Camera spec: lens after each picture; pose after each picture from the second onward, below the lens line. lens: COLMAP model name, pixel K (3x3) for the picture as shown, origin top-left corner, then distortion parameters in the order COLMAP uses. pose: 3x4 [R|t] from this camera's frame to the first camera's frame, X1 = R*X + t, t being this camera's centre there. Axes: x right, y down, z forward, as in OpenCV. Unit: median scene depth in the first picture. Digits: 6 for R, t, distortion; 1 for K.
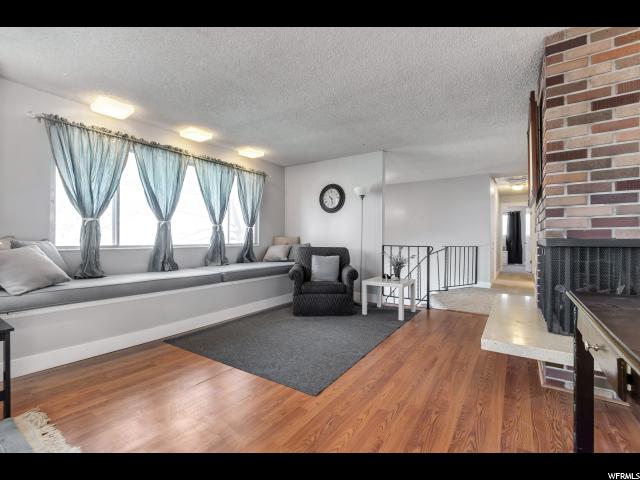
lens RADIAL K [[288.2, 0, 321.7], [0, 288.2, 238.0], [0, 0, 1]] dist [0.002860, 0.000192]
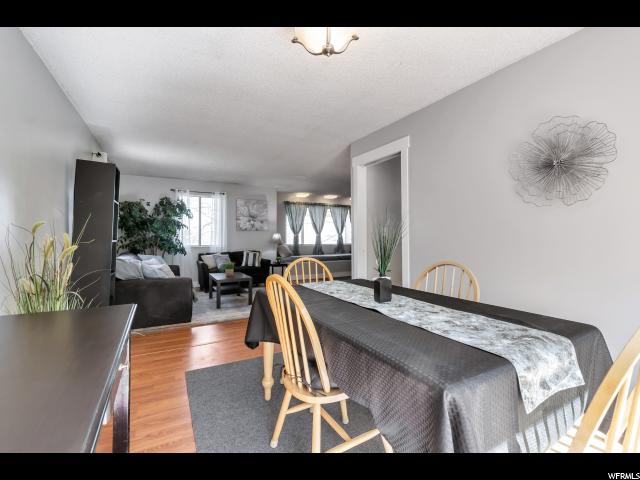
lens RADIAL K [[288.2, 0, 321.7], [0, 288.2, 238.0], [0, 0, 1]] dist [0.002860, 0.000192]
pose [[0.886782, -0.001024, -0.462186, 0.549289], [0.004059, 0.999976, 0.005572, -0.036243], [0.462170, -0.006817, 0.886765, -1.045596]]
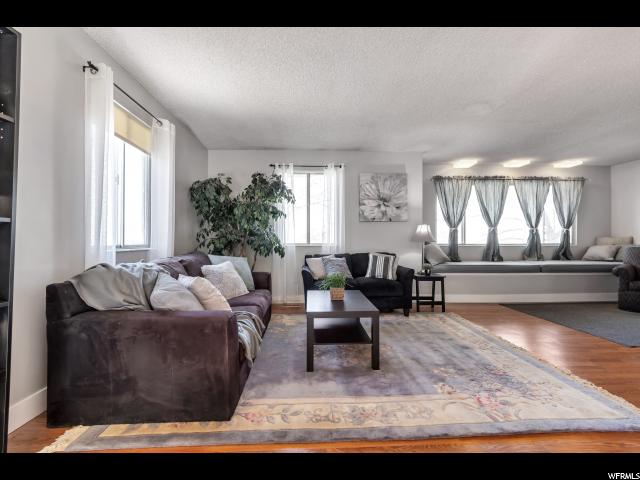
lens RADIAL K [[288.2, 0, 321.7], [0, 288.2, 238.0], [0, 0, 1]] dist [0.002860, 0.000192]
pose [[0.590689, -0.004835, -0.806885, 0.116979], [0.005635, 0.999982, -0.001867, -0.006180], [0.806879, -0.003443, 0.590706, -0.528186]]
